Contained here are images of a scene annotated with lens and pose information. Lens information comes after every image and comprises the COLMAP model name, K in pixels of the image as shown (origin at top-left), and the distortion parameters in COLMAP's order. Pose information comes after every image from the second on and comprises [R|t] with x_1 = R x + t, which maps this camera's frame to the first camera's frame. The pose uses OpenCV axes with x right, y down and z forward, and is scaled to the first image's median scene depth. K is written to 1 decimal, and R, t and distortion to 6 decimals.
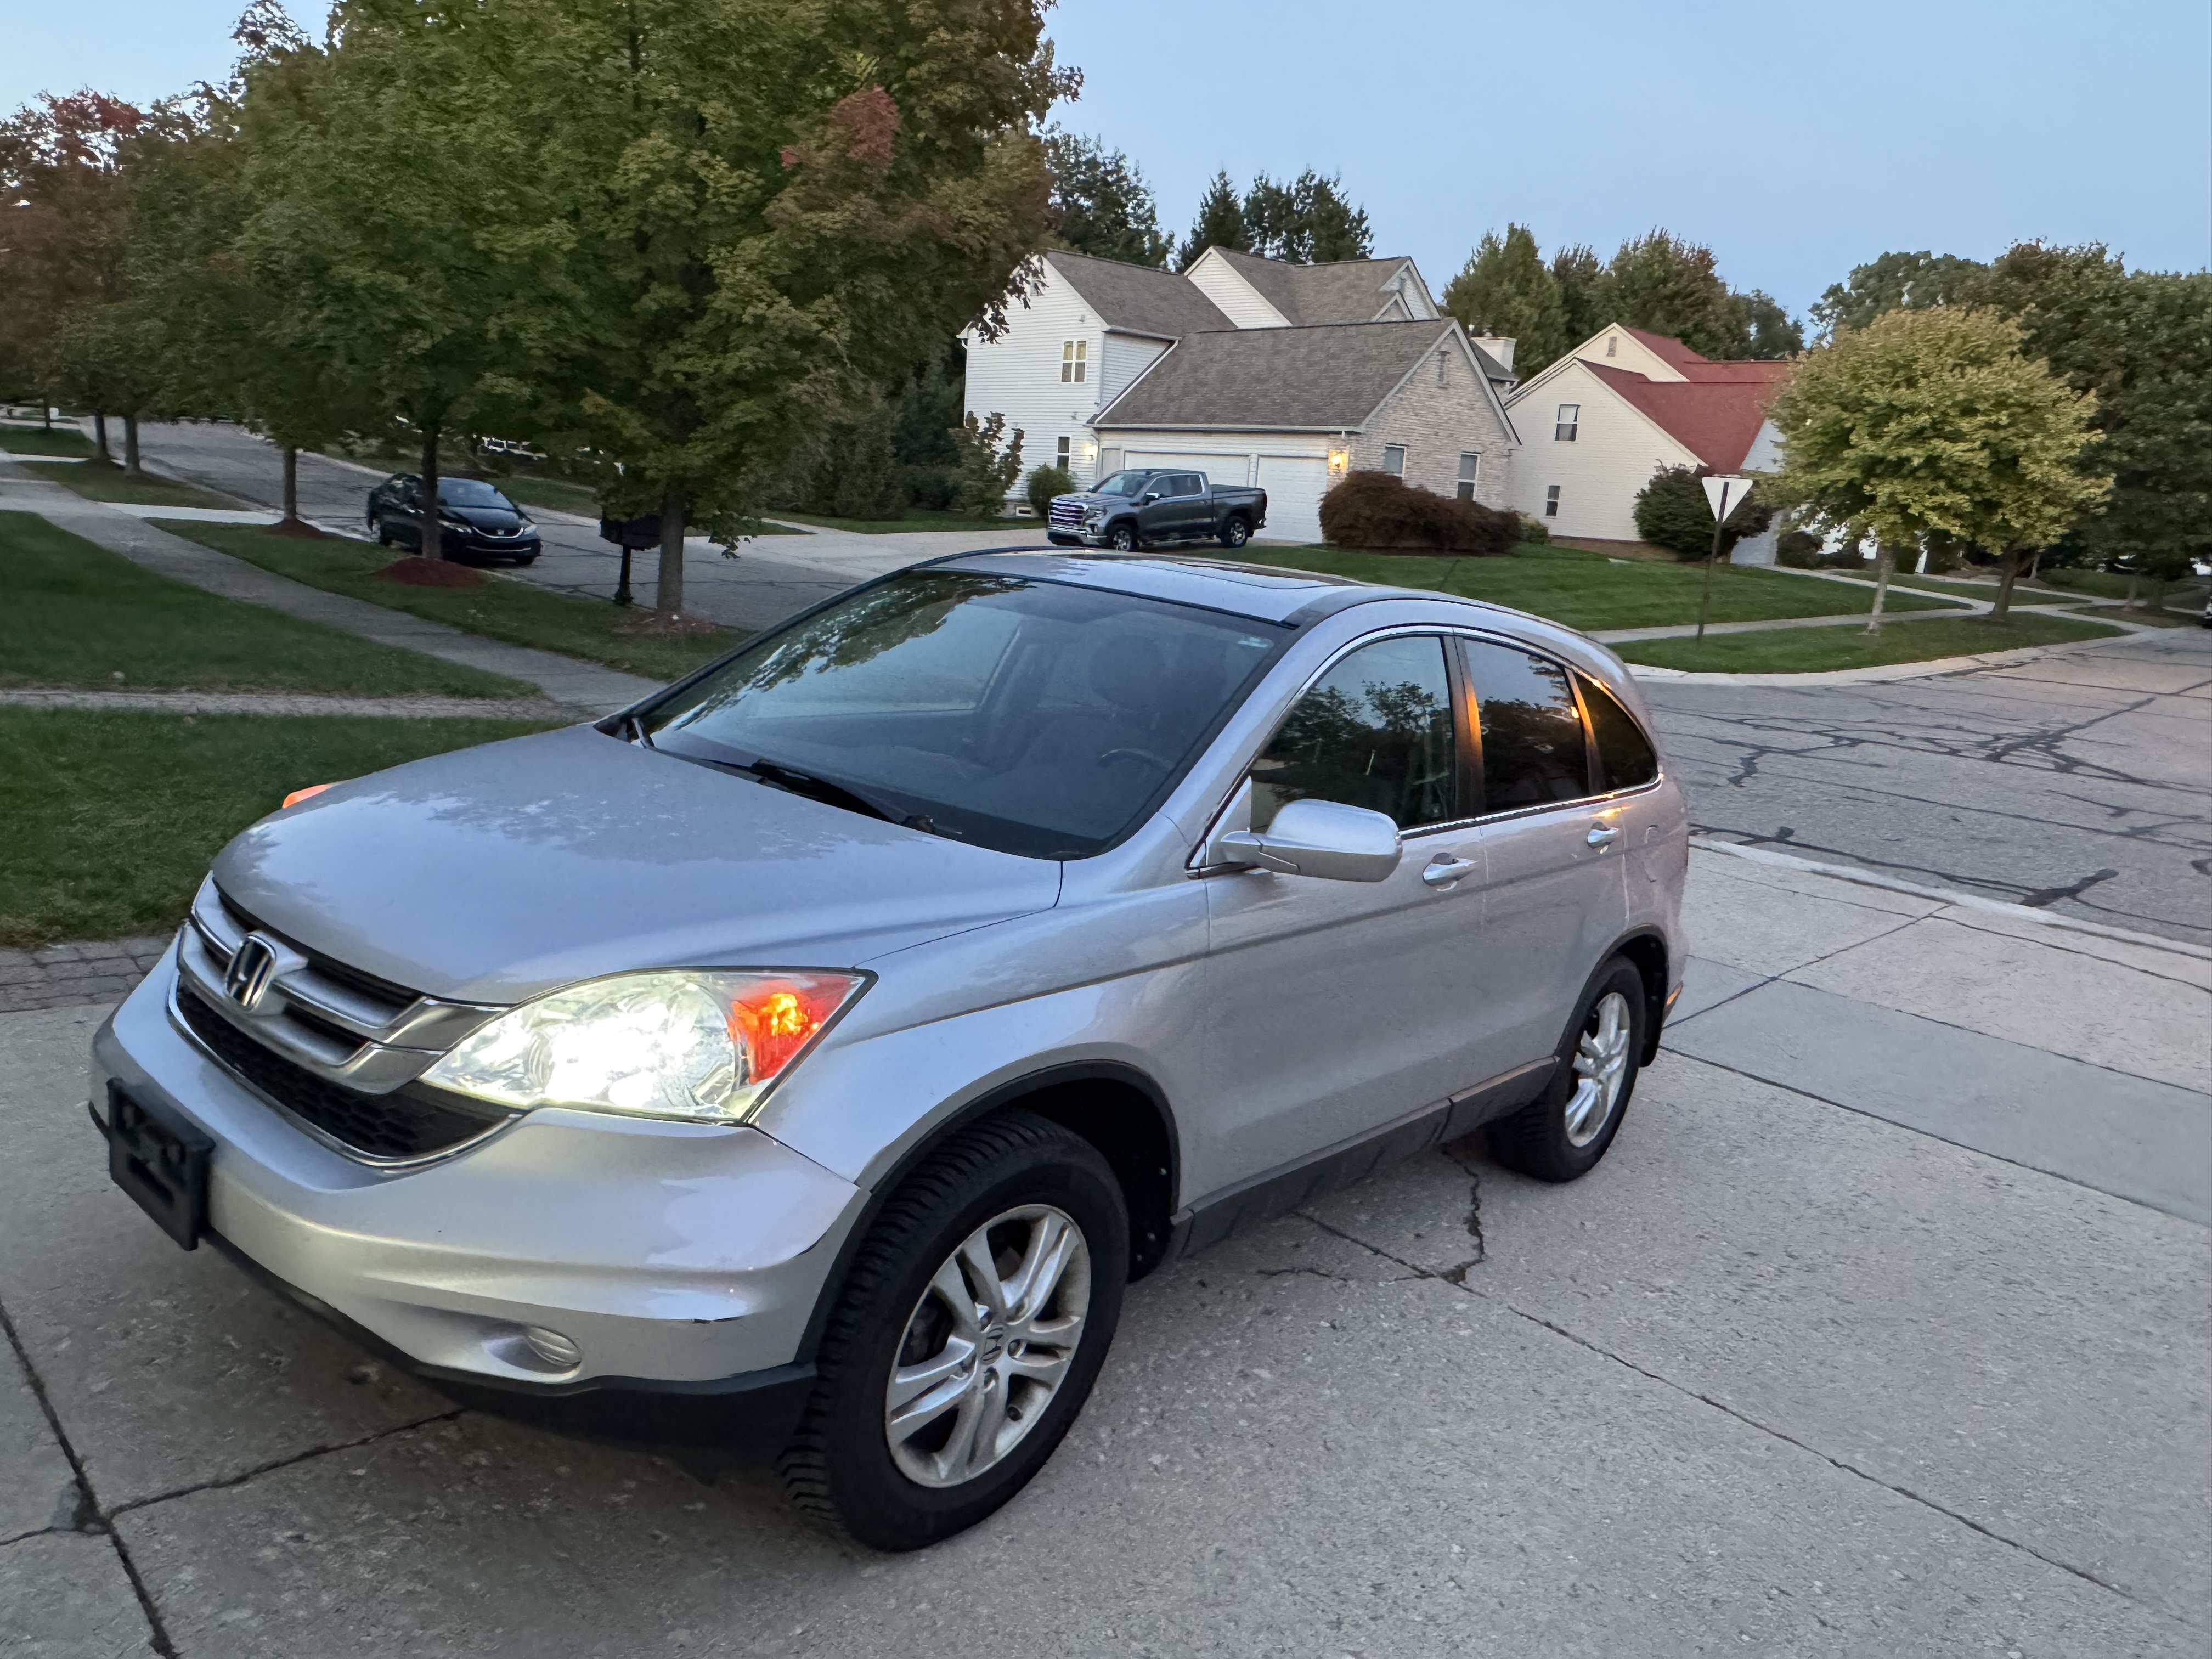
lens RADIAL K [[1489.8, 0, 1098.3], [0, 1489.8, 825.5], [0, 0, 1]] dist [-0.006680, 0.003709]
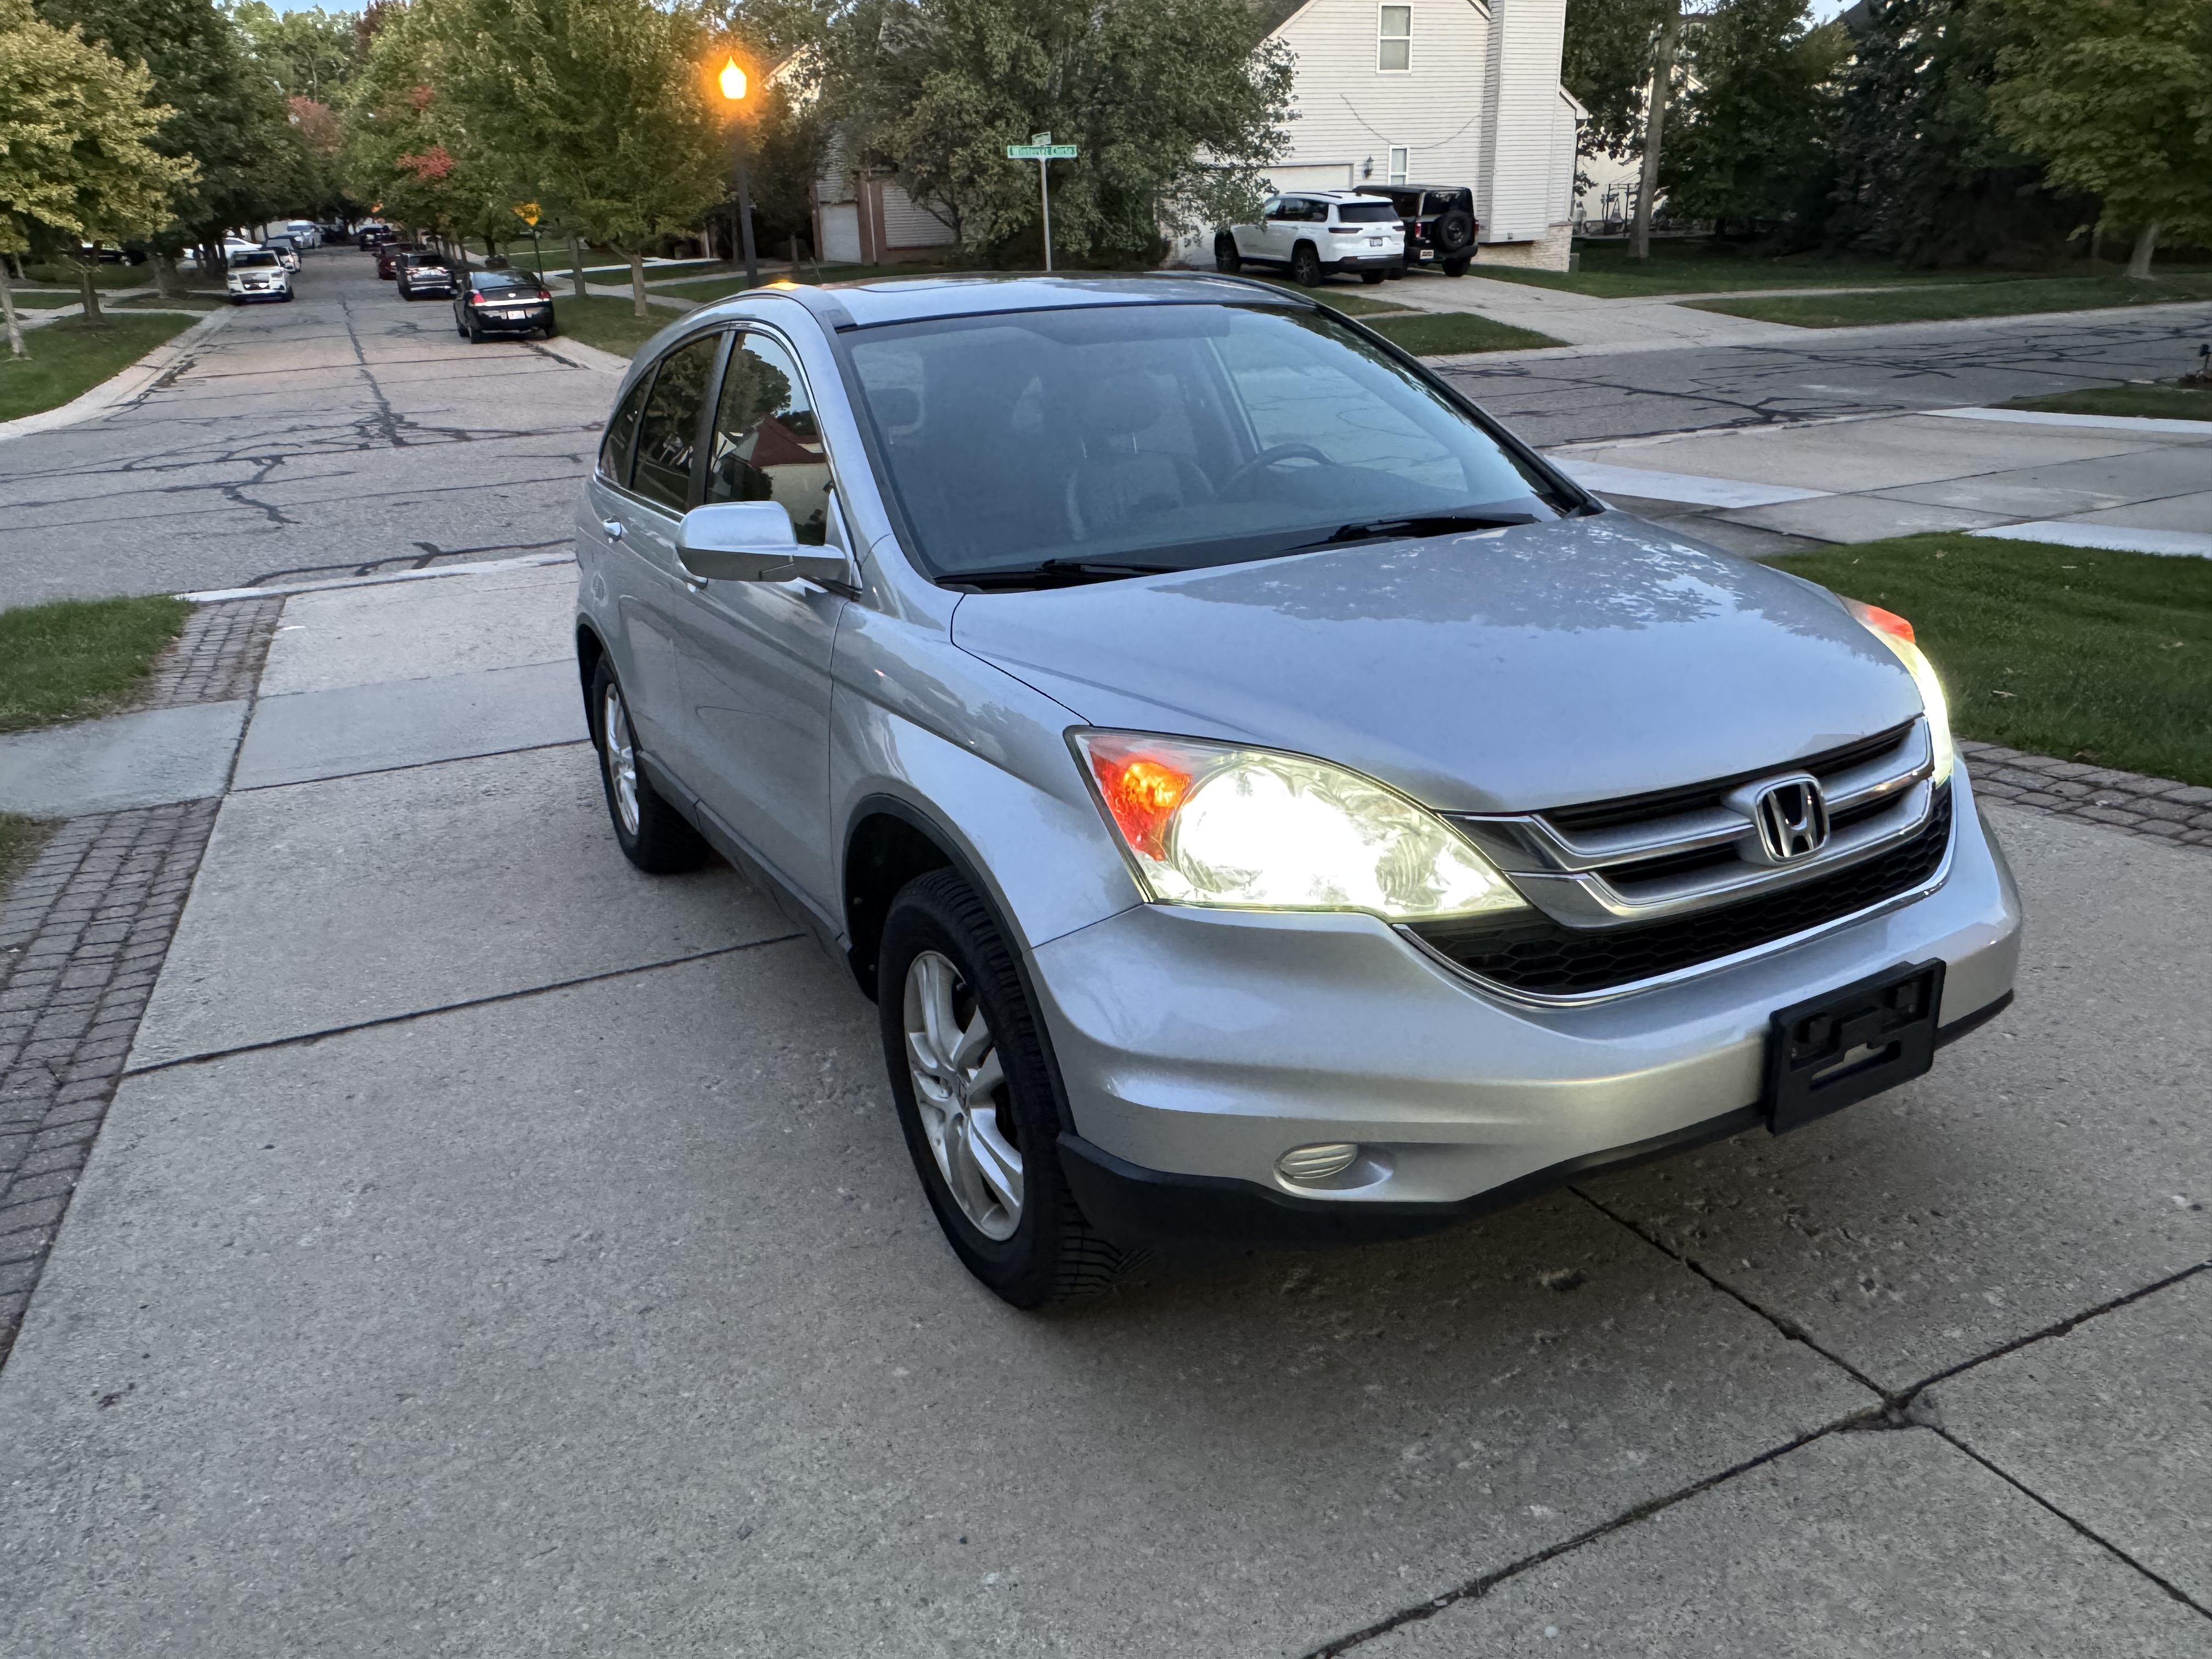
lens RADIAL K [[1489.8, 0, 1094.3], [0, 1489.8, 813.1], [0, 0, 1]] dist [-0.006680, 0.003709]
pose [[0.366571, -0.421410, 0.829482, -0.106647], [0.261624, 0.902256, 0.342763, -0.022852], [-0.892849, 0.091366, 0.440992, 0.072757]]
